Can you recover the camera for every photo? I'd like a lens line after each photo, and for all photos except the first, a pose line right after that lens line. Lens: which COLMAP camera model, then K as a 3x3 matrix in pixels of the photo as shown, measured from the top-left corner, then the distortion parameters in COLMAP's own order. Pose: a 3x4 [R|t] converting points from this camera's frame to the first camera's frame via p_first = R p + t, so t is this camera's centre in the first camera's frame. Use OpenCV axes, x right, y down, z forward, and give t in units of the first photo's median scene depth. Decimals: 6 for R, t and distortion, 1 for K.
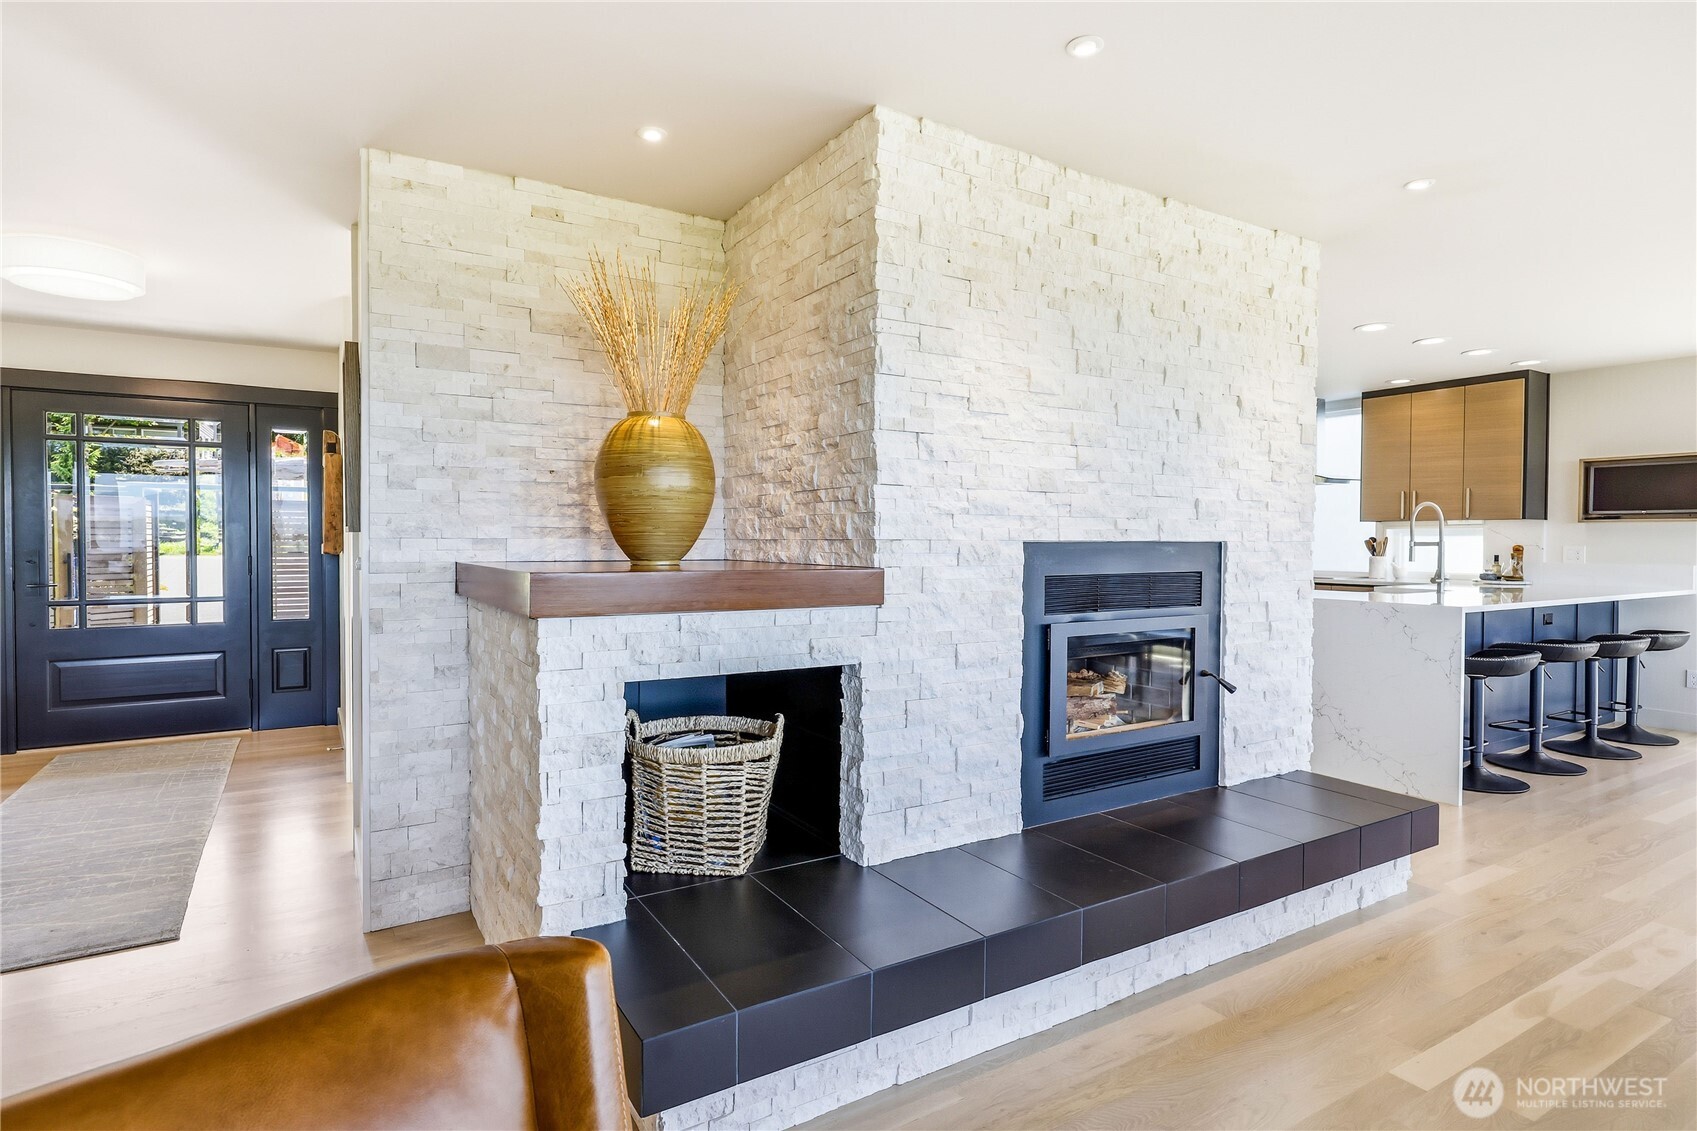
lens RADIAL K [[876.0, 0, 848.3], [0, 876.0, 547.5], [0, 0, 1]] dist [0.001969, 0.000283]
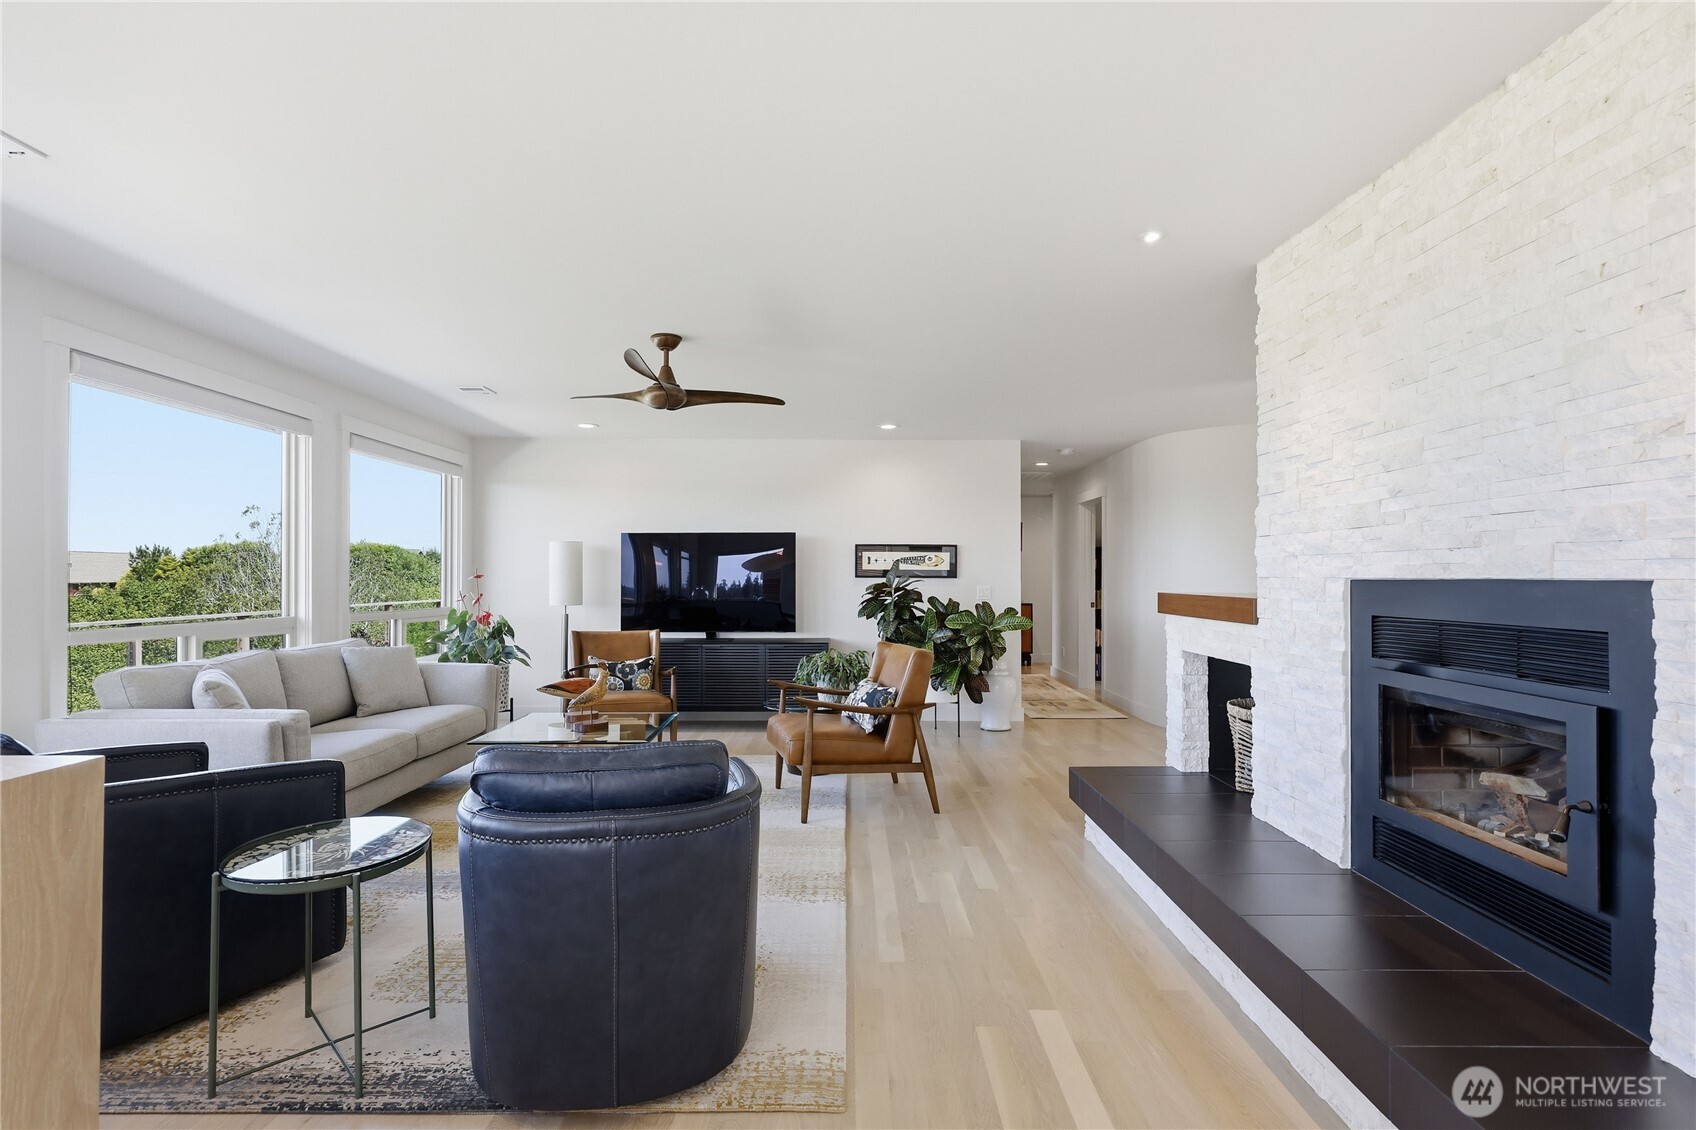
lens RADIAL K [[1481.8, 0, 822.4], [0, 1481.8, 563.4], [0, 0, 1]] dist [0.008396, 0.007257]
pose [[-0.569025, -0.014305, -0.822196, 1.911106], [-0.016683, 0.999844, -0.005850, -0.004580], [0.822151, 0.010388, -0.569175, 1.447235]]
